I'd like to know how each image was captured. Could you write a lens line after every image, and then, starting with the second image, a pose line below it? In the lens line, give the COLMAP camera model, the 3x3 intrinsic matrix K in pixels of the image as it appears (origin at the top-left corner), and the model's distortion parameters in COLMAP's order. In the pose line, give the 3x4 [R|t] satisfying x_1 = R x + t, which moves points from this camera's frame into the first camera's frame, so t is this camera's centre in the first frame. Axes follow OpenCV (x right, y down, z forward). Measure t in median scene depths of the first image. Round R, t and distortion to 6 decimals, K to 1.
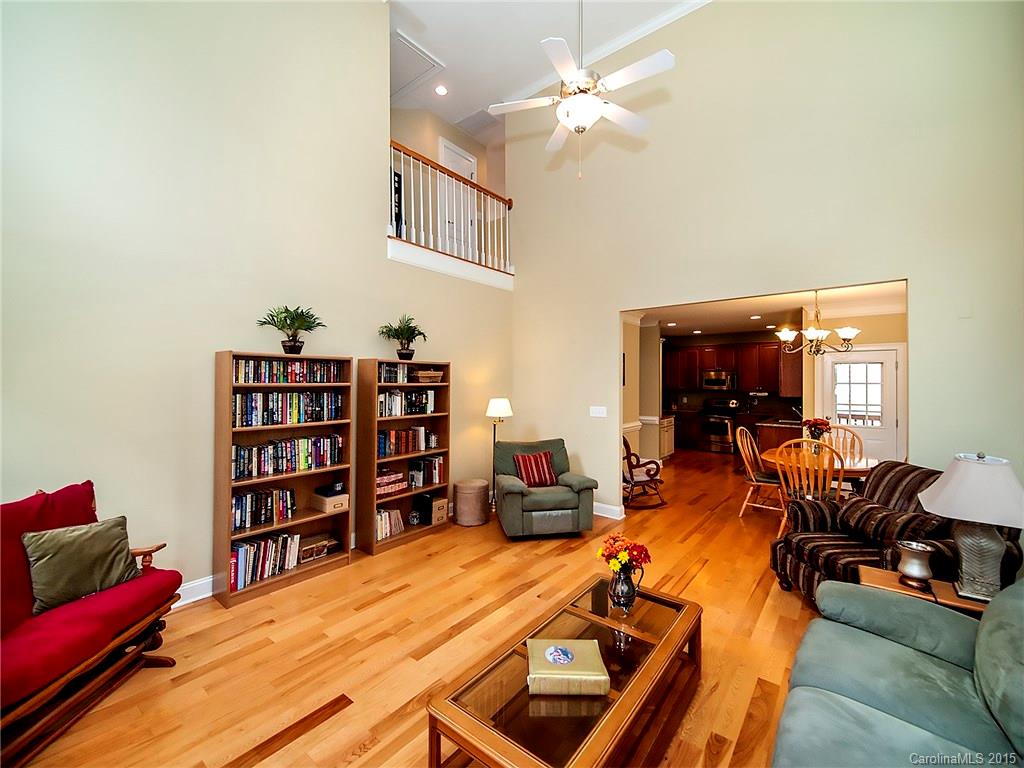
lens RADIAL K [[426.4, 0, 512.0], [0, 426.4, 384.0], [0, 0, 1]] dist [0.015391, -0.000120]
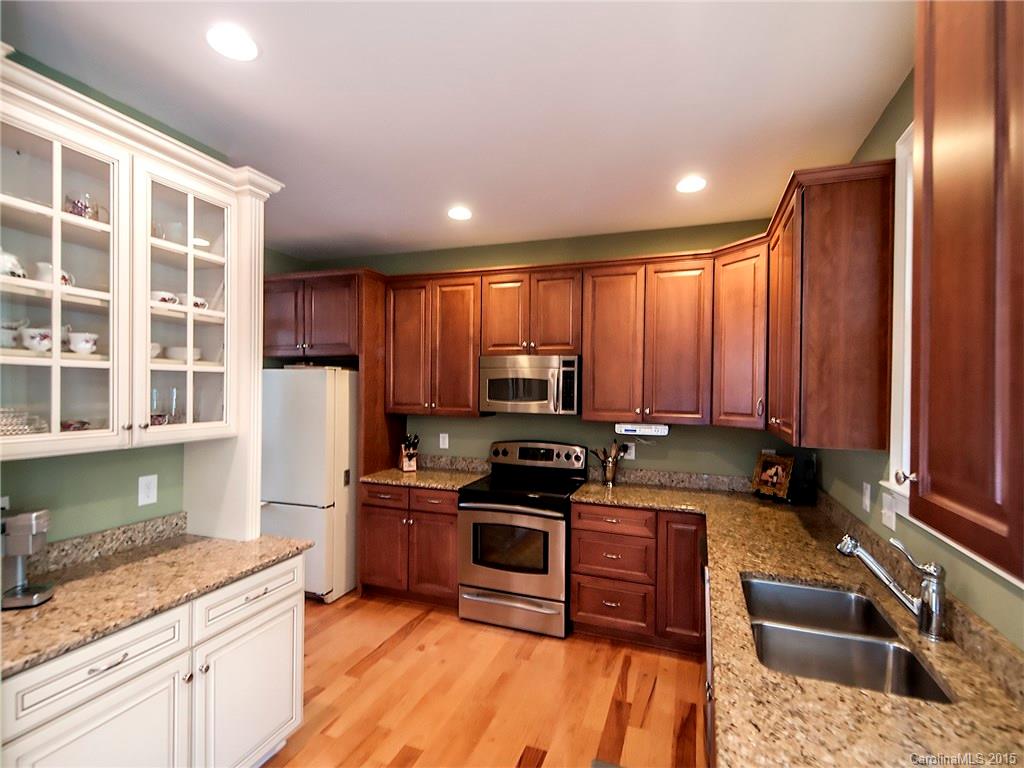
lens RADIAL K [[477.9, 0, 512.0], [0, 477.9, 384.0], [0, 0, 1]] dist [0.000349, 0.000001]
pose [[0.951796, 0.019640, 0.306102, 0.371540], [-0.017432, 0.999799, -0.009945, -0.004926], [-0.306235, 0.004129, 0.951947, 0.684974]]
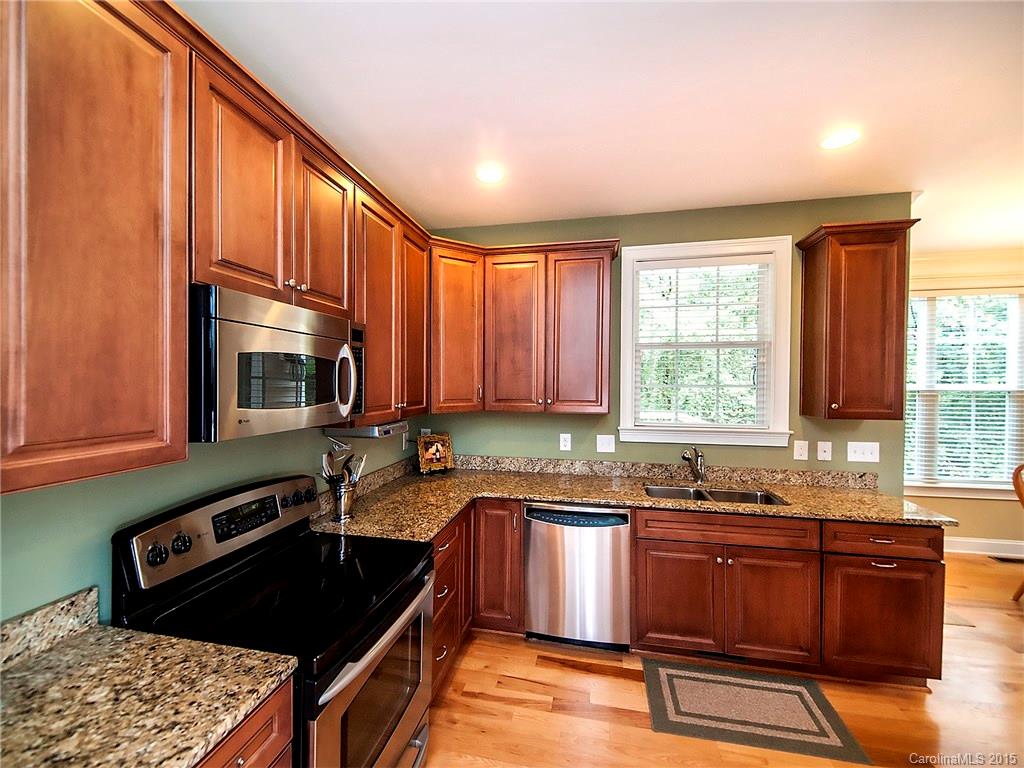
lens RADIAL K [[426.4, 0, 512.0], [0, 426.4, 384.0], [0, 0, 1]] dist [0.015391, -0.000120]
pose [[-0.452577, -0.006457, 0.891702, 0.322567], [-0.006818, 0.999970, 0.003780, -0.003895], [-0.891699, -0.004369, -0.452607, 1.018238]]
